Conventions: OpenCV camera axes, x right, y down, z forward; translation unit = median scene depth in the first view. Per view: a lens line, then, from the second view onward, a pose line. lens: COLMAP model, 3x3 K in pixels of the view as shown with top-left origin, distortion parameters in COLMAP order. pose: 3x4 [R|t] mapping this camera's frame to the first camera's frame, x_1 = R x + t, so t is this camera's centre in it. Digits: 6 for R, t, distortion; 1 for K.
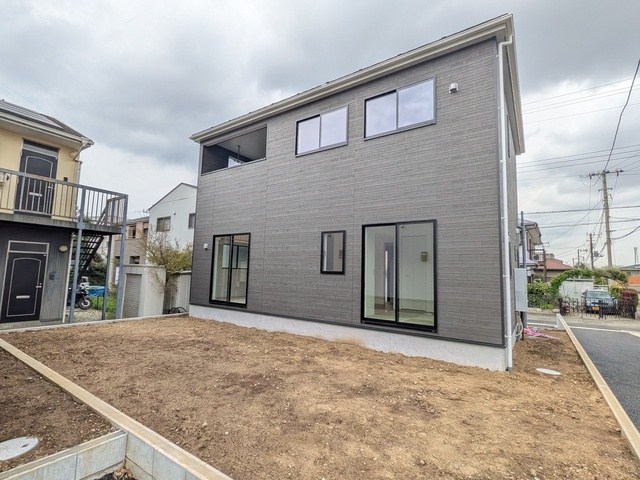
lens RADIAL K [[311.7, 0, 320.0], [0, 311.7, 240.0], [0, 0, 1]] dist [0.001046, 0.000050]
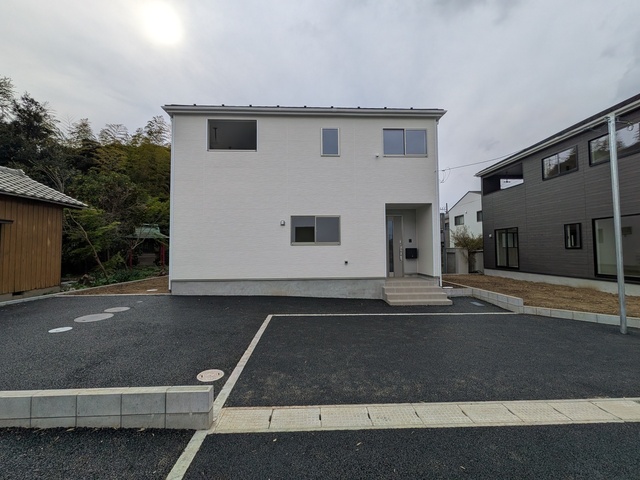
lens RADIAL K [[254.5, 0, 323.6], [0, 254.5, 238.1], [0, 0, 1]] dist [-0.002094, -0.000099]
pose [[0.583374, -0.067054, -0.809431, 0.246674], [0.102438, 0.994702, -0.008573, -0.051858], [0.805718, -0.077915, 0.587153, -0.608473]]
